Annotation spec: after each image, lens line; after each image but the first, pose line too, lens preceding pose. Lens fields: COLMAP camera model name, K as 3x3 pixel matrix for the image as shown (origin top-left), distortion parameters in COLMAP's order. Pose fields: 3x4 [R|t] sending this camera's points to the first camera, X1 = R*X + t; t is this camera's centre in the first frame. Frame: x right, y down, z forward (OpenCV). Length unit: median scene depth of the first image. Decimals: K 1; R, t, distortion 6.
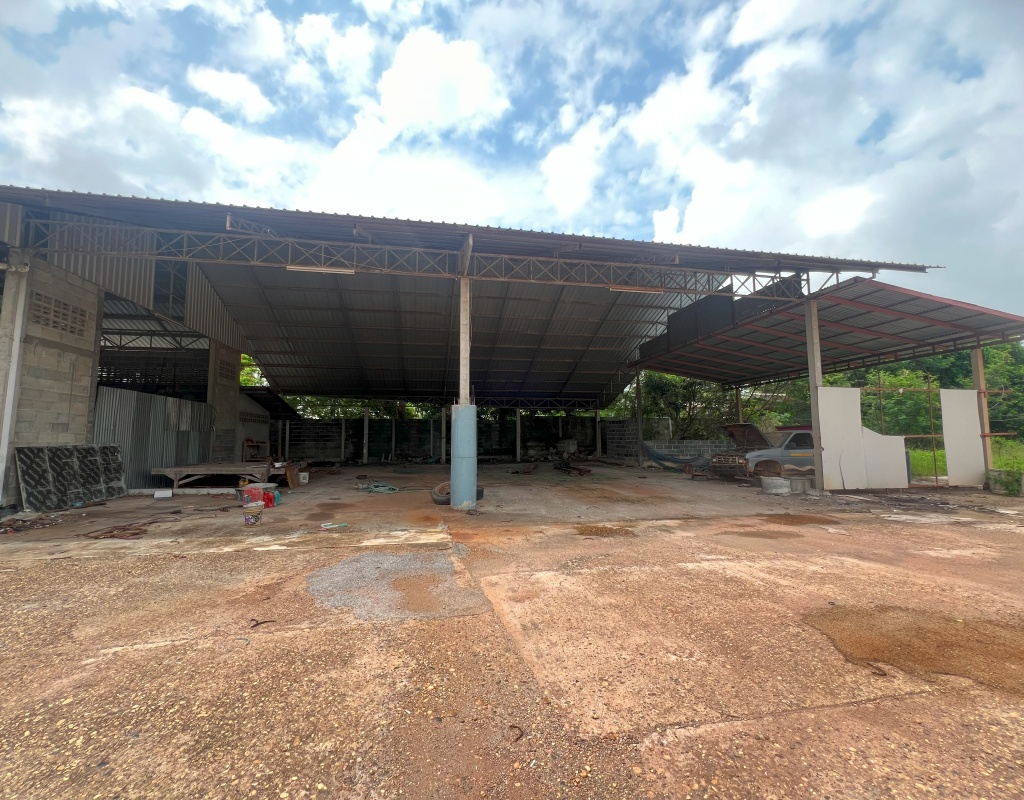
lens RADIAL K [[431.6, 0, 512.0], [0, 431.6, 400.0], [0, 0, 1]] dist [0.016674, -0.003883]
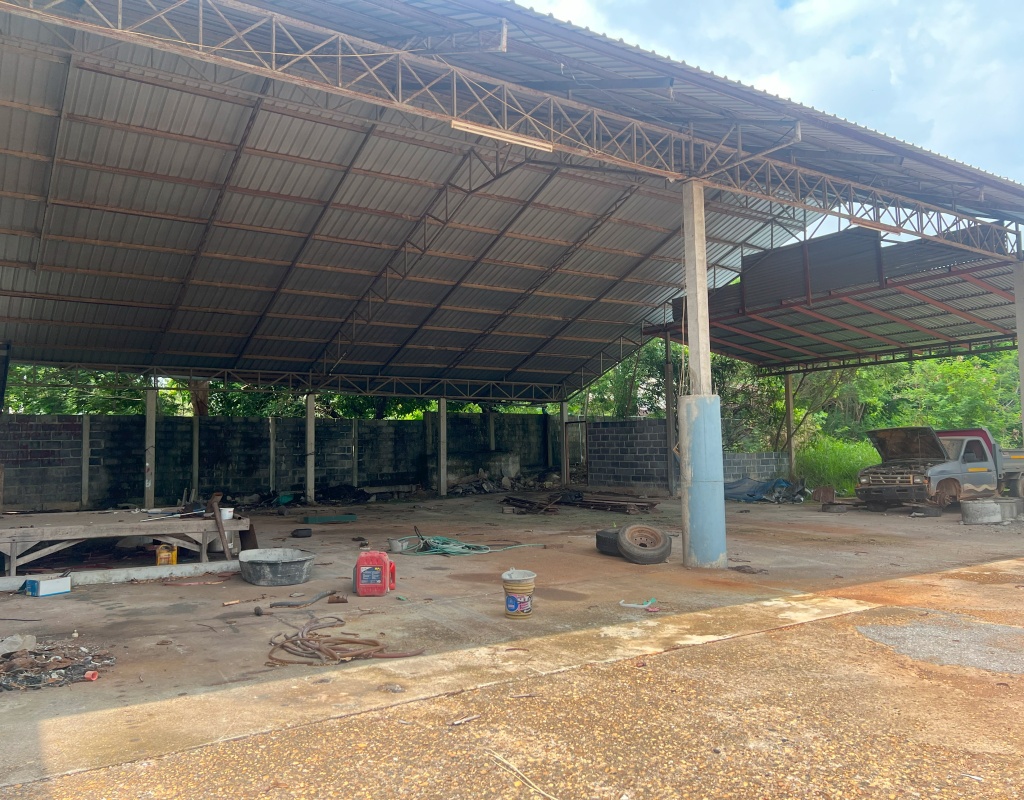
lens RADIAL K [[804.4, 0, 512.0], [0, 804.4, 400.0], [0, 0, 1]] dist [0.126569, -0.155590]
pose [[0.913662, 0.014921, 0.406201, -0.437045], [-0.023514, 0.999593, 0.016173, 0.003573], [-0.405794, -0.024328, 0.913640, 0.039860]]
